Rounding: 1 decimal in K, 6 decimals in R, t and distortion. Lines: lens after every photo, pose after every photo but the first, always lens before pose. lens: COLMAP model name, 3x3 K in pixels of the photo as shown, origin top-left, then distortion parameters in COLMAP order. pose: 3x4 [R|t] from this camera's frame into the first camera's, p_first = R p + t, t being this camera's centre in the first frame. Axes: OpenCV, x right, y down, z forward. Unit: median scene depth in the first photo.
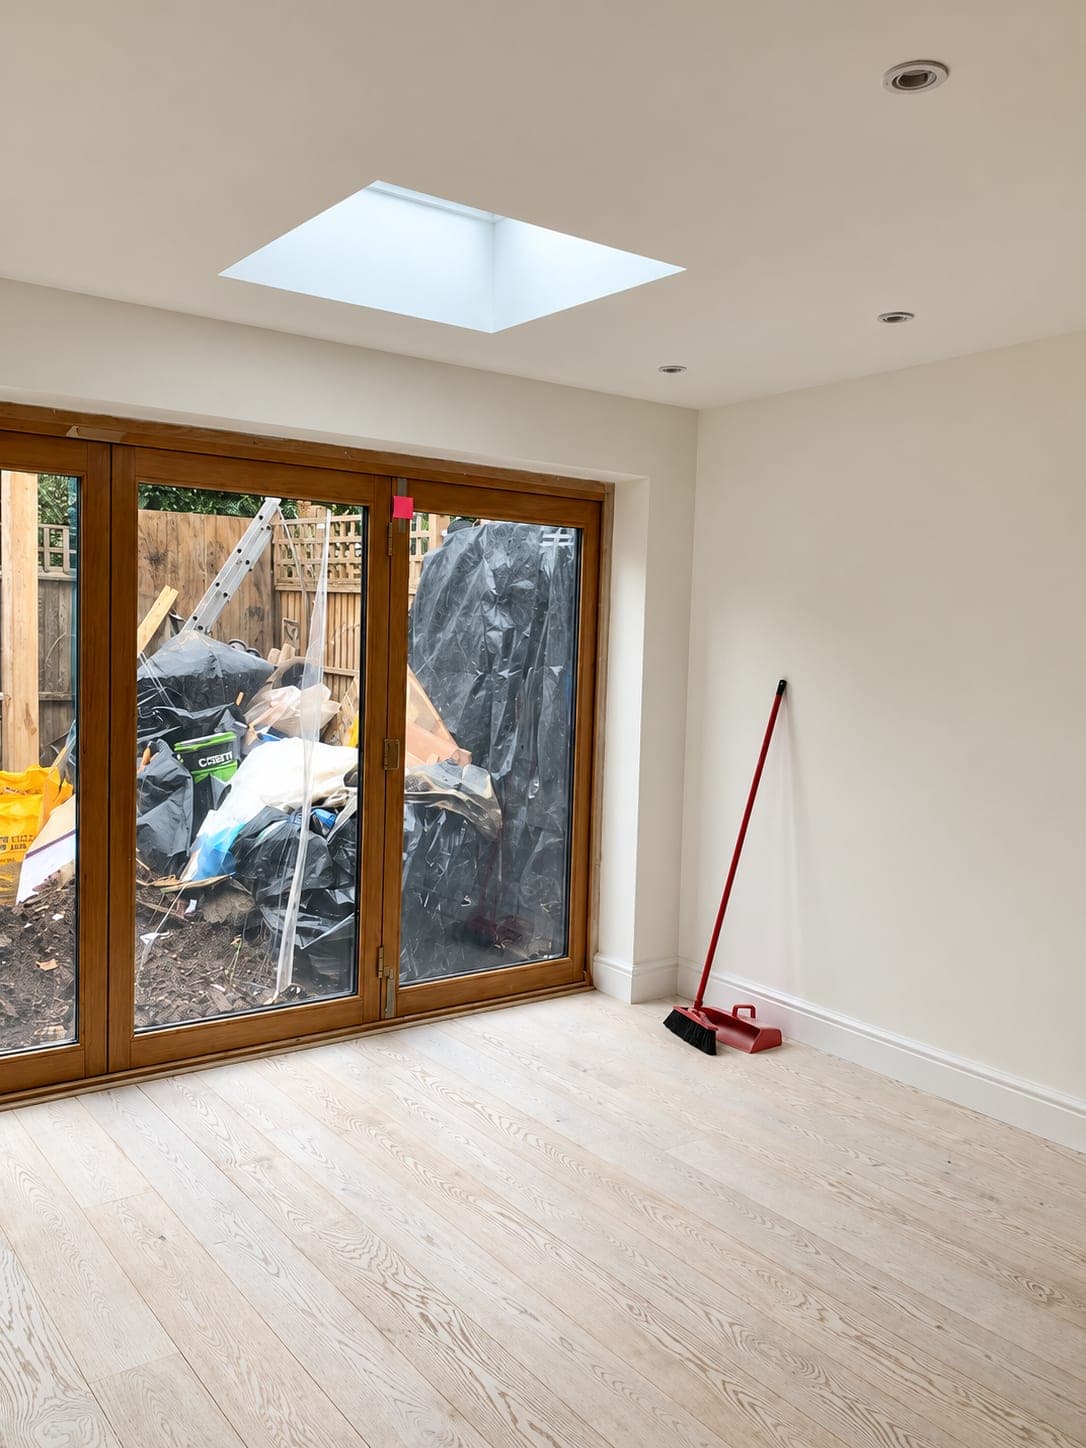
lens RADIAL K [[1175.4, 0, 542.6], [0, 1175.4, 722.0], [0, 0, 1]] dist [0.033328, -0.035361]
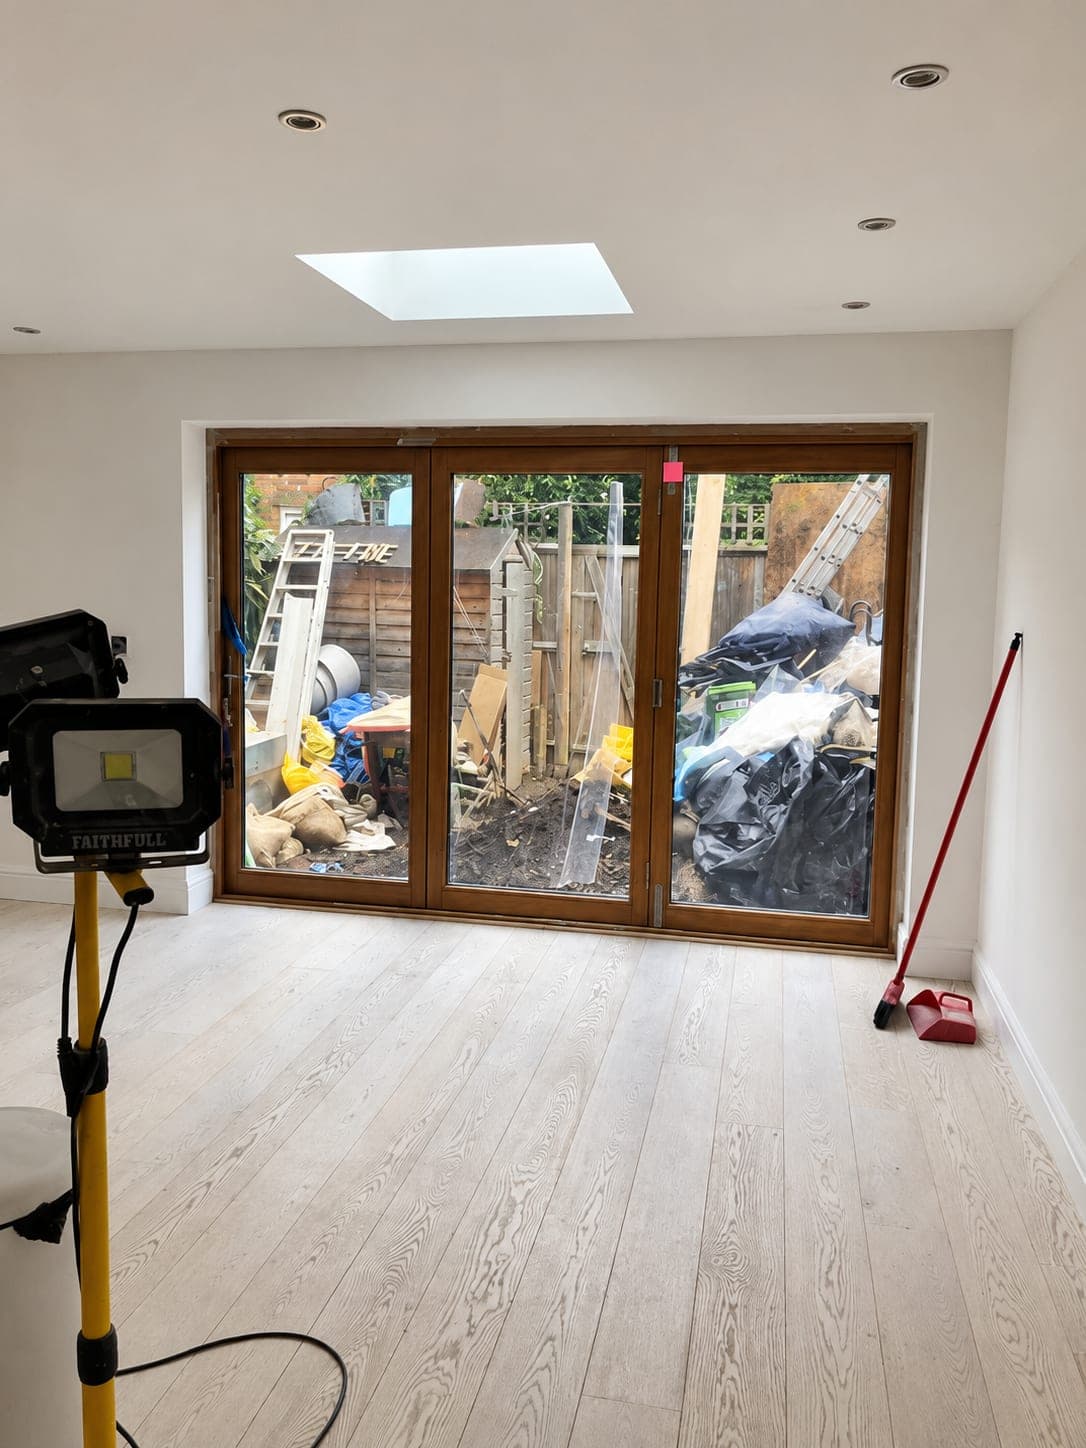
lens RADIAL K [[1174.7, 0, 543.0], [0, 1174.7, 724.0], [0, 0, 1]] dist [0.068051, -0.167528]
pose [[0.659025, 0.071640, -0.748701, 0.652639], [-0.057132, 0.997346, 0.045143, 0.012704], [0.749948, 0.013024, 0.661369, 0.172768]]
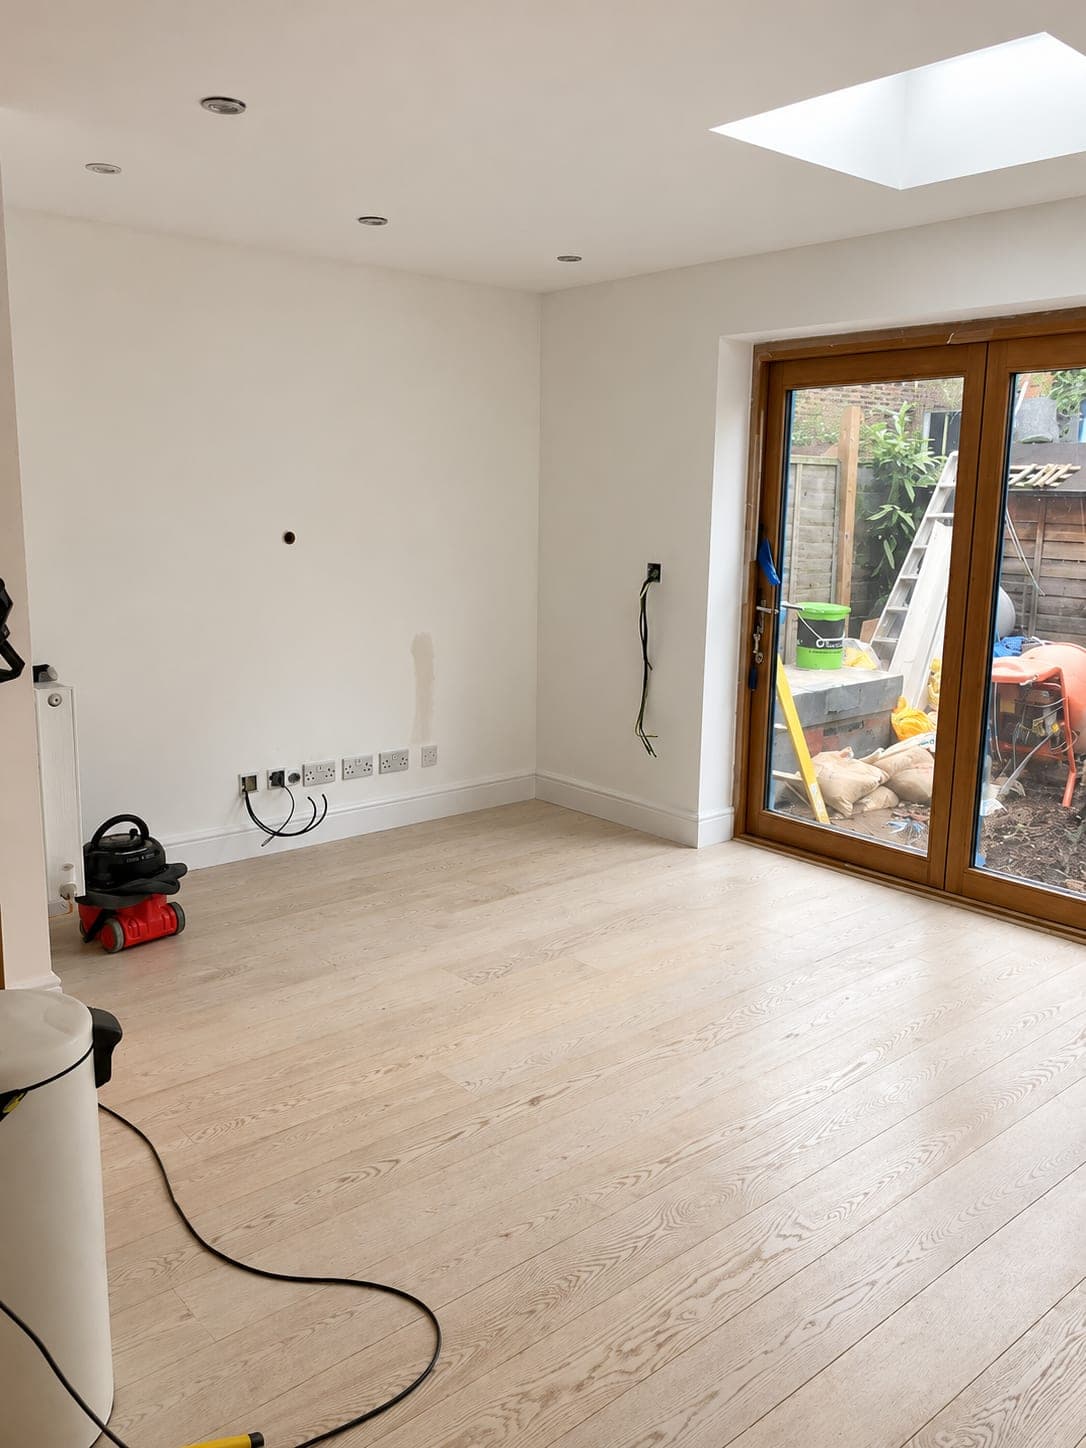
lens RADIAL K [[1175.4, 0, 542.6], [0, 1175.4, 722.0], [0, 0, 1]] dist [0.033328, -0.035361]
pose [[0.075089, 0.157229, -0.984703, 0.660013], [-0.092295, 0.984348, 0.150134, -0.007233], [0.992896, 0.079610, 0.088425, 0.434946]]
